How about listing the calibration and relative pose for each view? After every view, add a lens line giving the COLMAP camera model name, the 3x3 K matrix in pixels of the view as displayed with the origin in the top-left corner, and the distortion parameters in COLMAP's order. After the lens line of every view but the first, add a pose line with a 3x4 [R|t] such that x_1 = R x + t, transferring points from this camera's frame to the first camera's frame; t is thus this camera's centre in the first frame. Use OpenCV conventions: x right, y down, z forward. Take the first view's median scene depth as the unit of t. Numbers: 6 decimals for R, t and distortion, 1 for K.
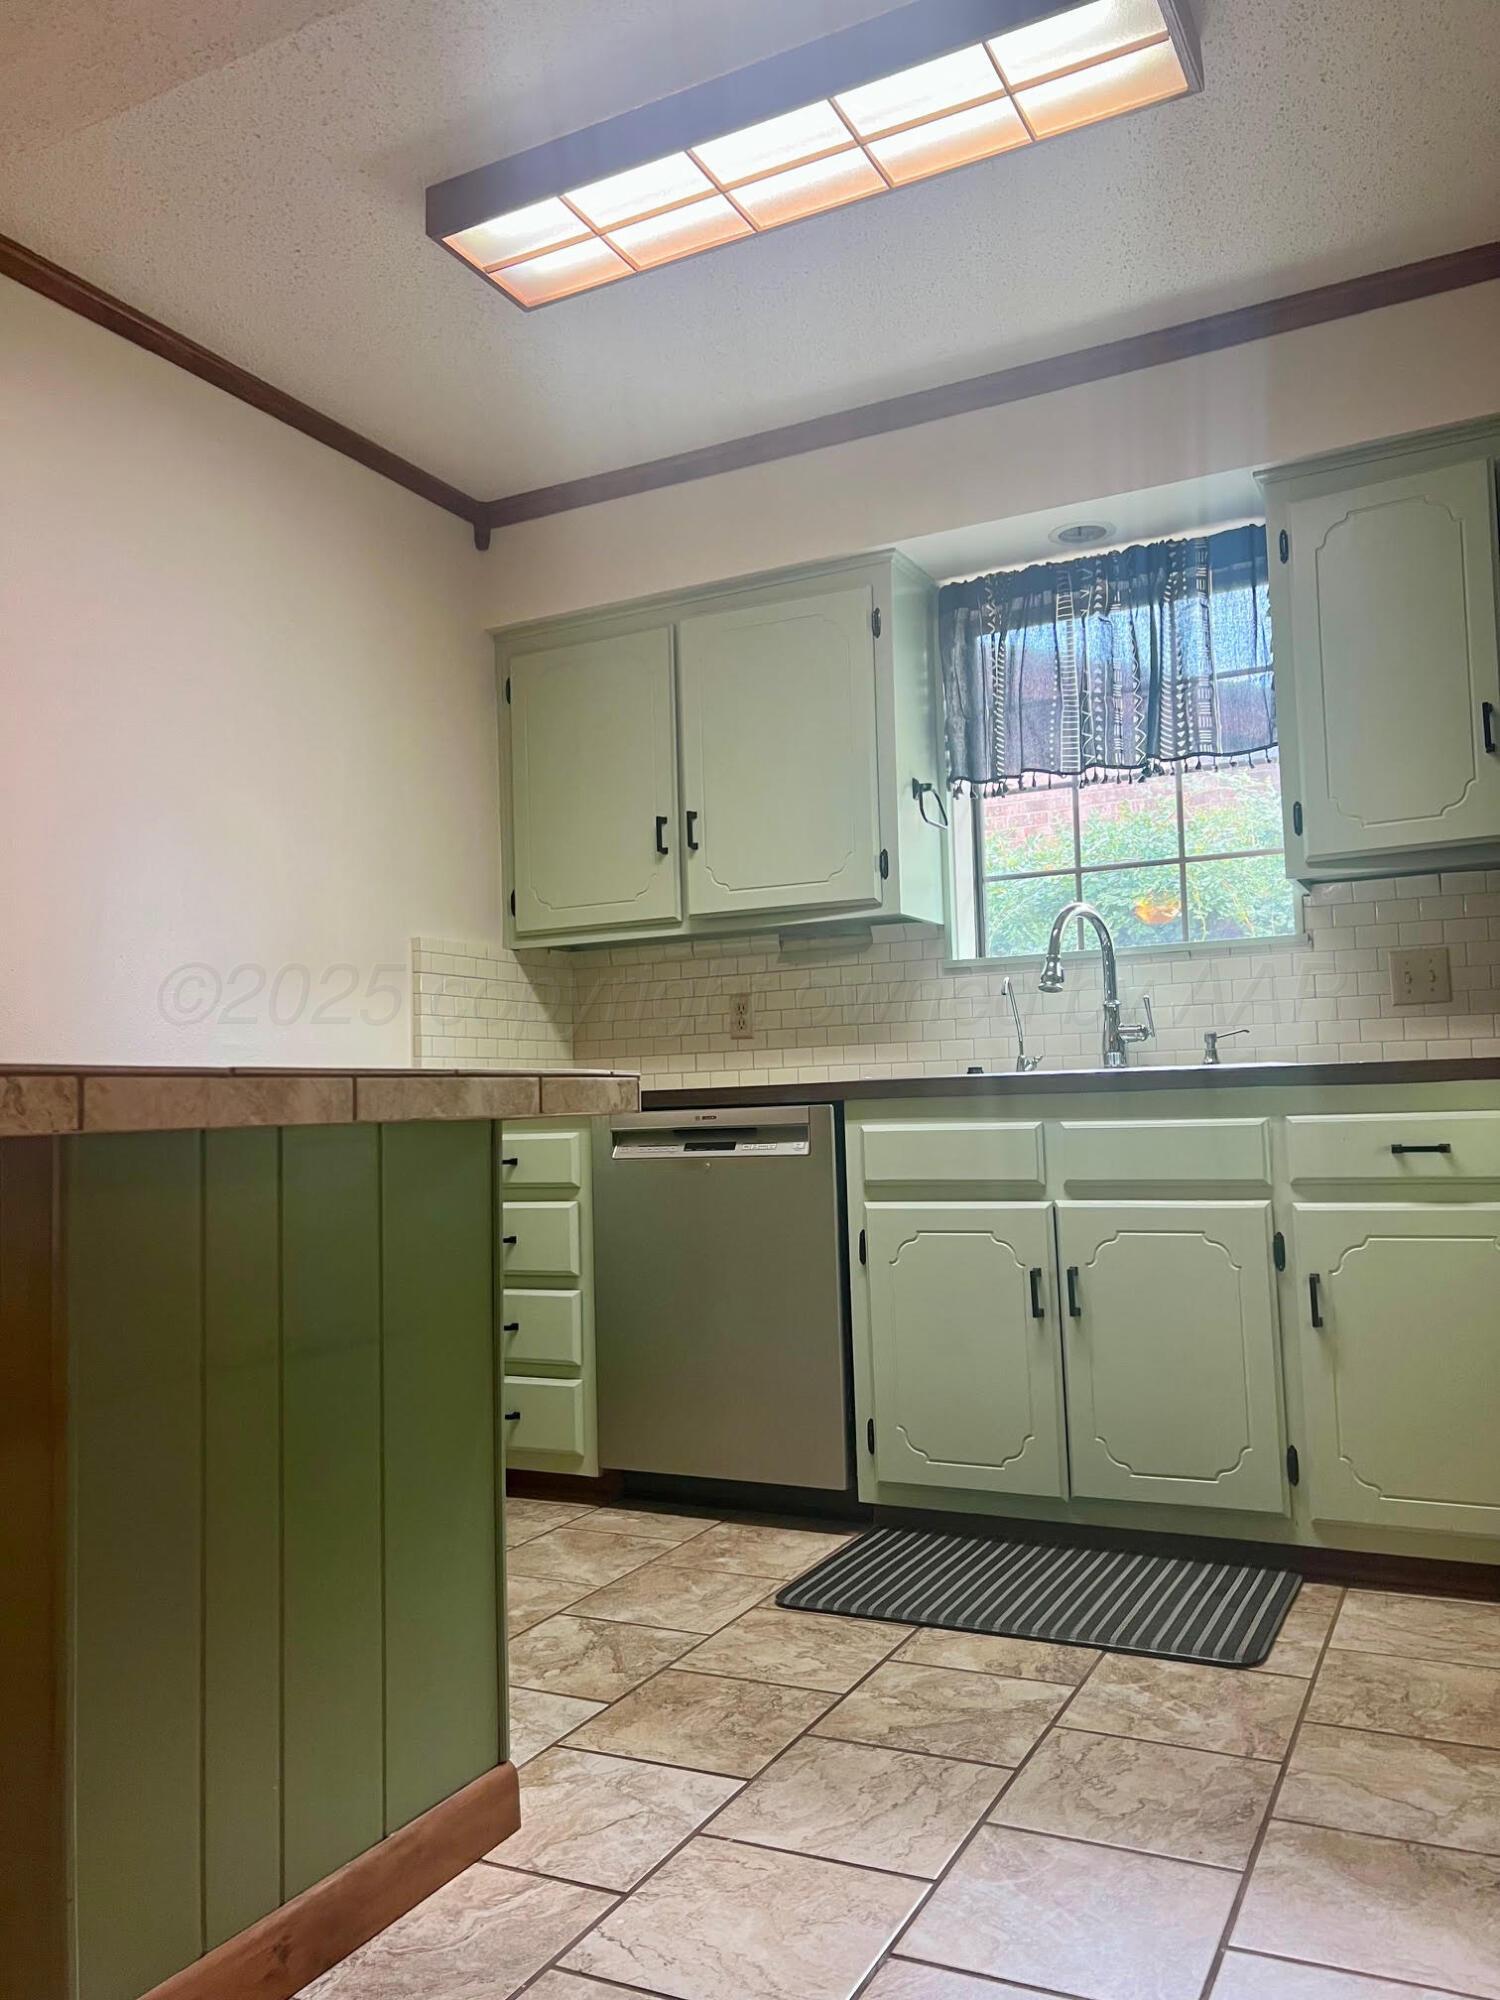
lens RADIAL K [[1520.1, 0, 750.0], [0, 1520.1, 1000.0], [0, 0, 1]] dist [0.116313, -0.123485]
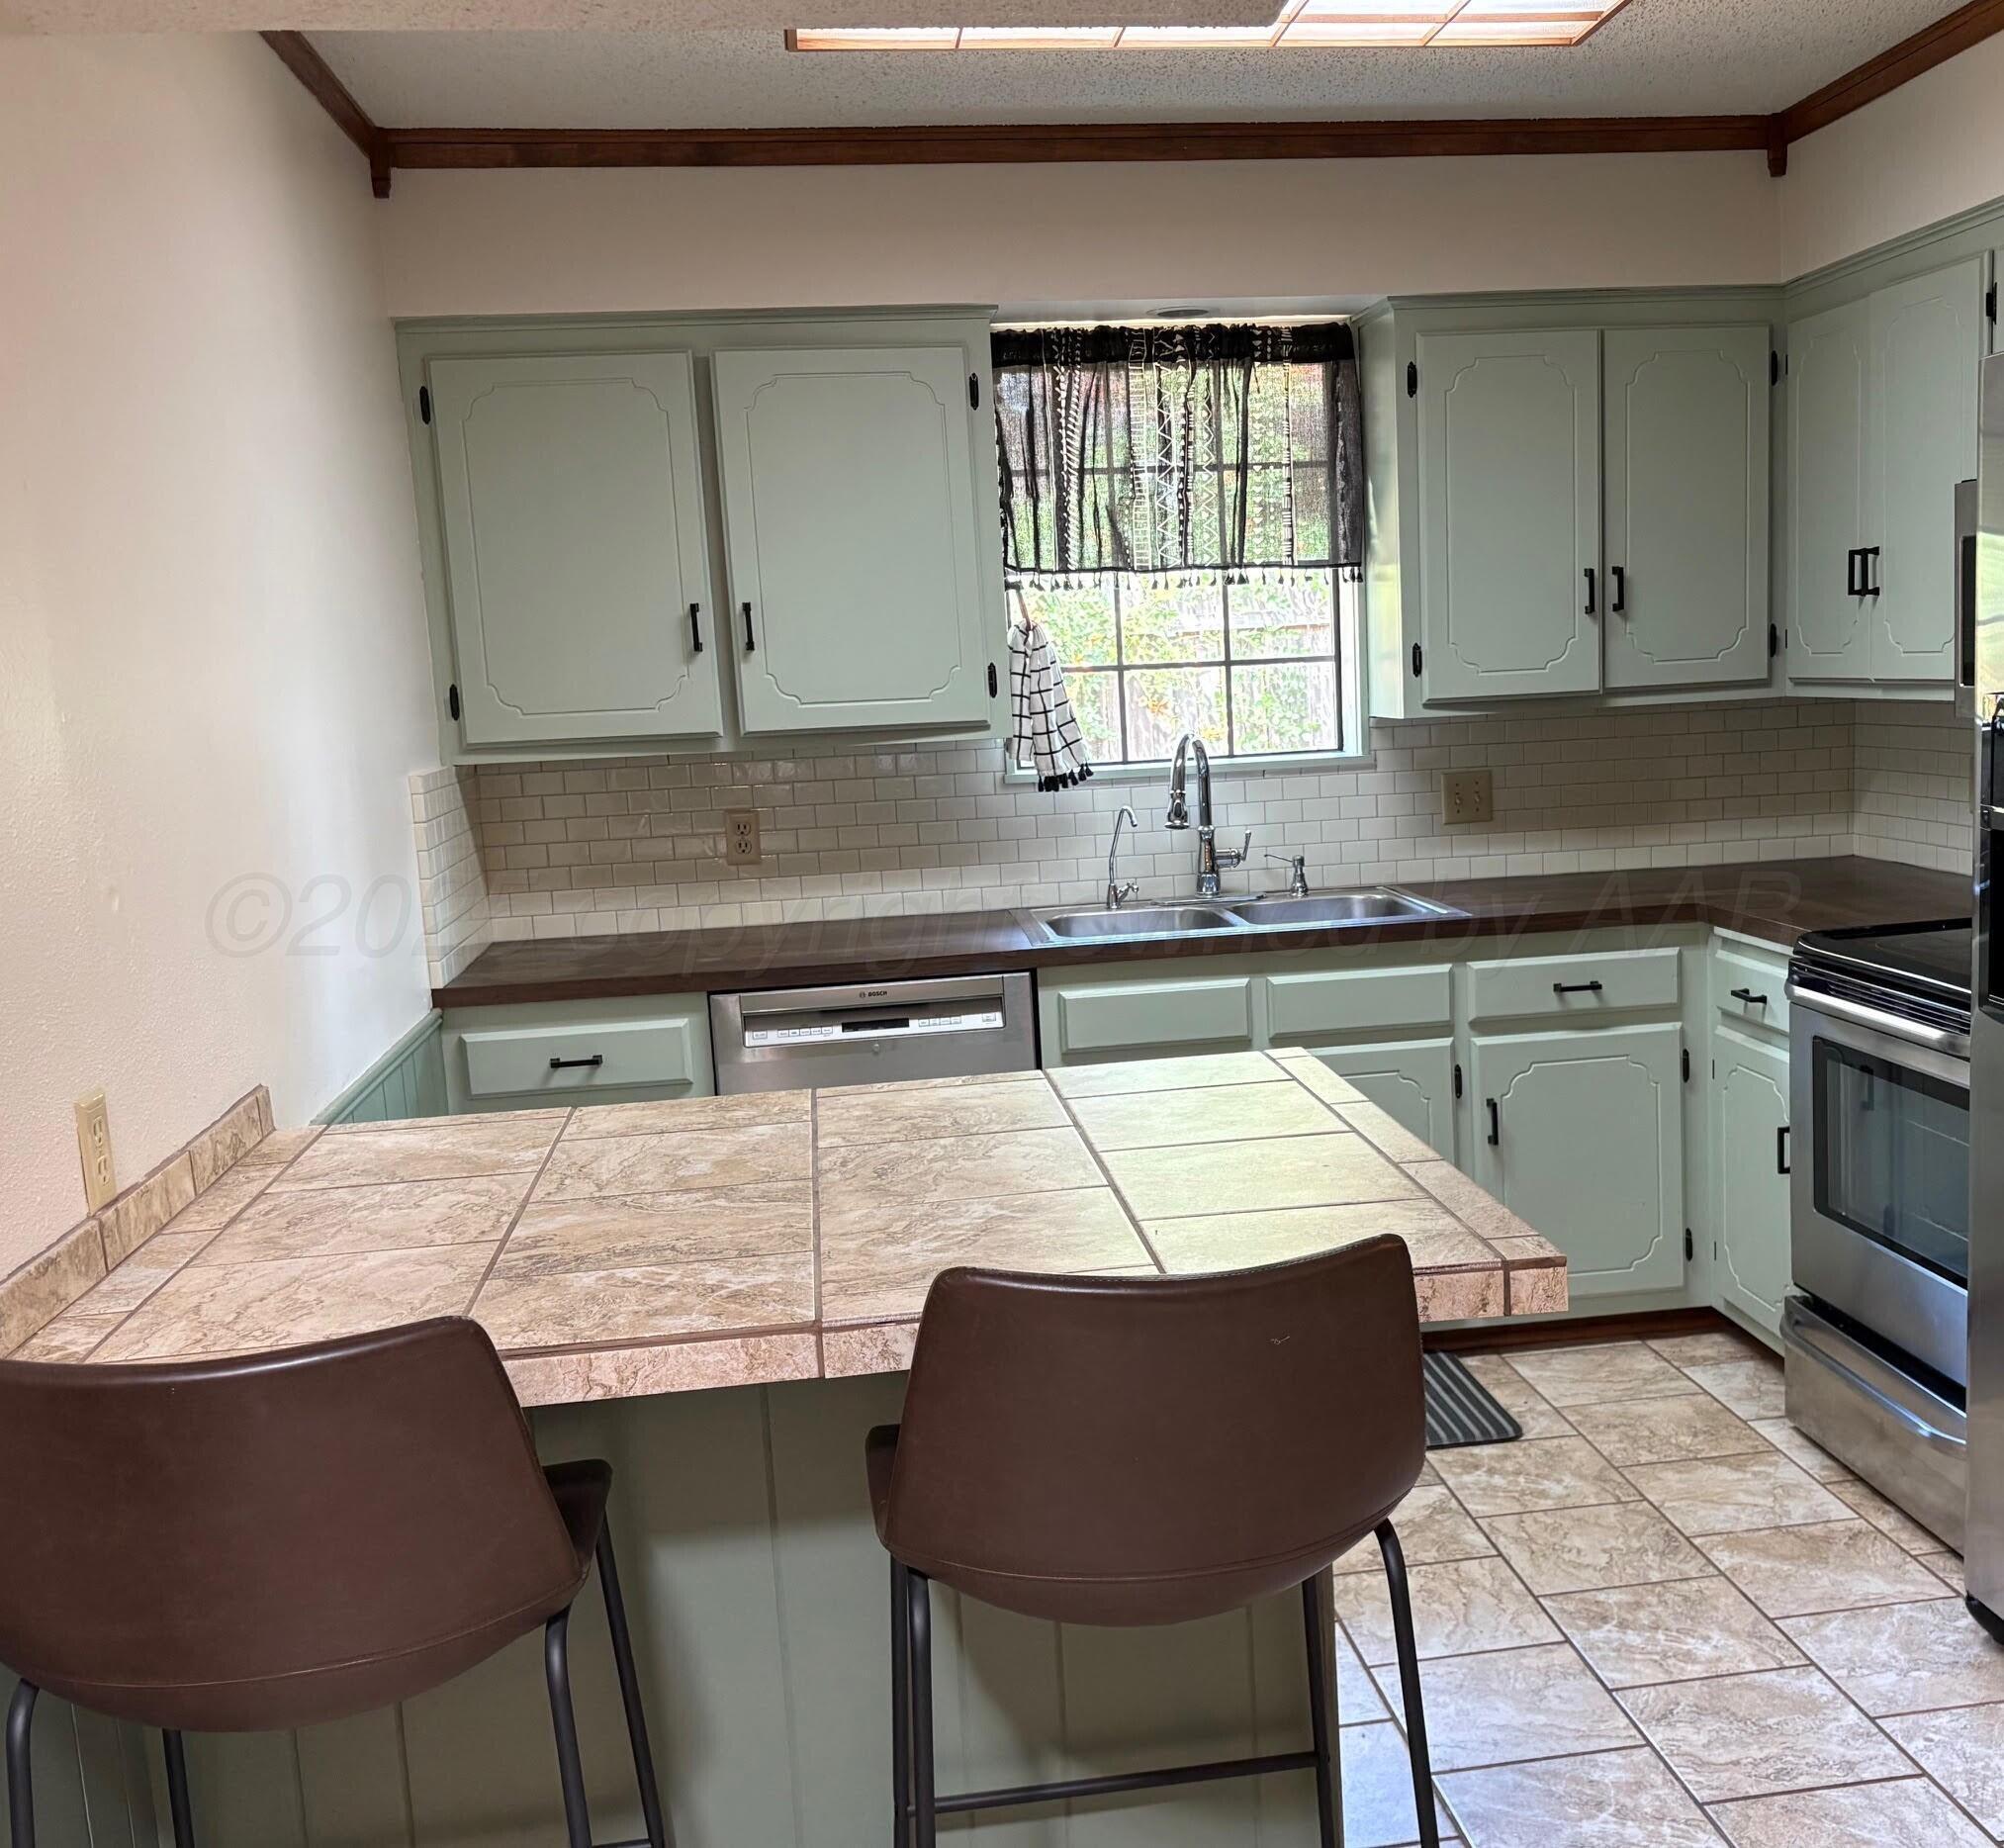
lens RADIAL K [[2208.8, 0, 1117.8], [0, 2208.8, 993.5], [0, 0, 1]] dist [0.144947, -0.341957]
pose [[0.809484, -0.100756, 0.578433, -0.658684], [-0.021061, 0.979549, 0.200099, -0.182824], [-0.586765, -0.174160, 0.790807, -0.094303]]
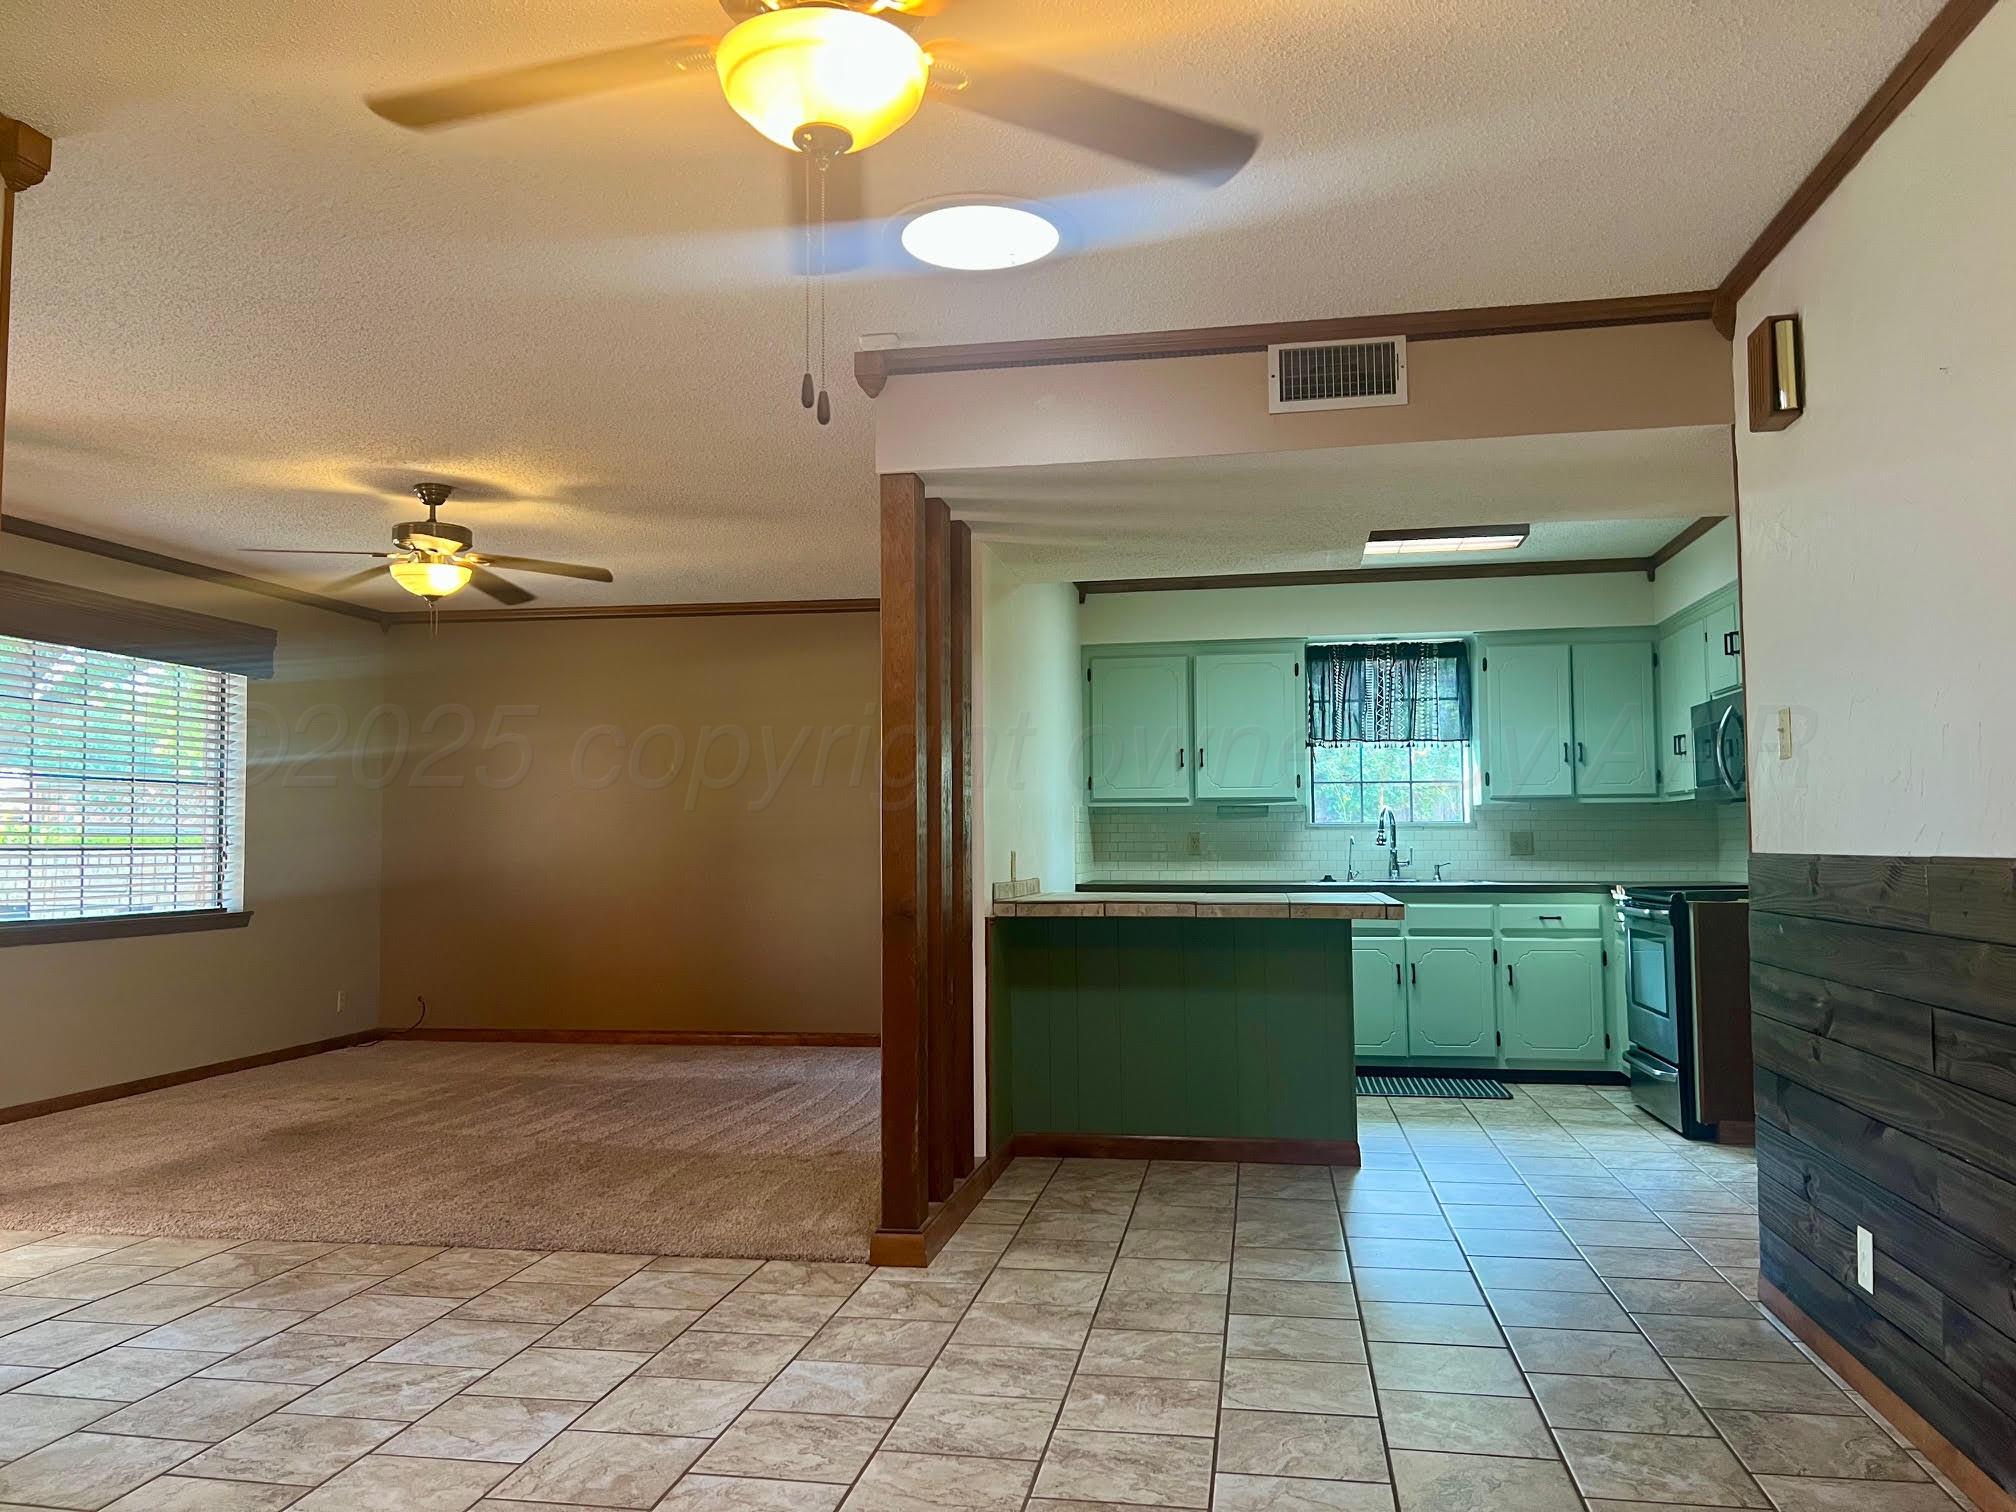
lens RADIAL K [[1483.7, 0, 1008.0], [0, 1483.7, 756.0], [0, 0, 1]] dist [0.105947, 0.000794]
pose [[0.954665, 0.038615, 0.295168, -1.007715], [-0.042101, 0.999098, 0.005463, -0.128667], [-0.294691, -0.017642, 0.955430, -0.978079]]
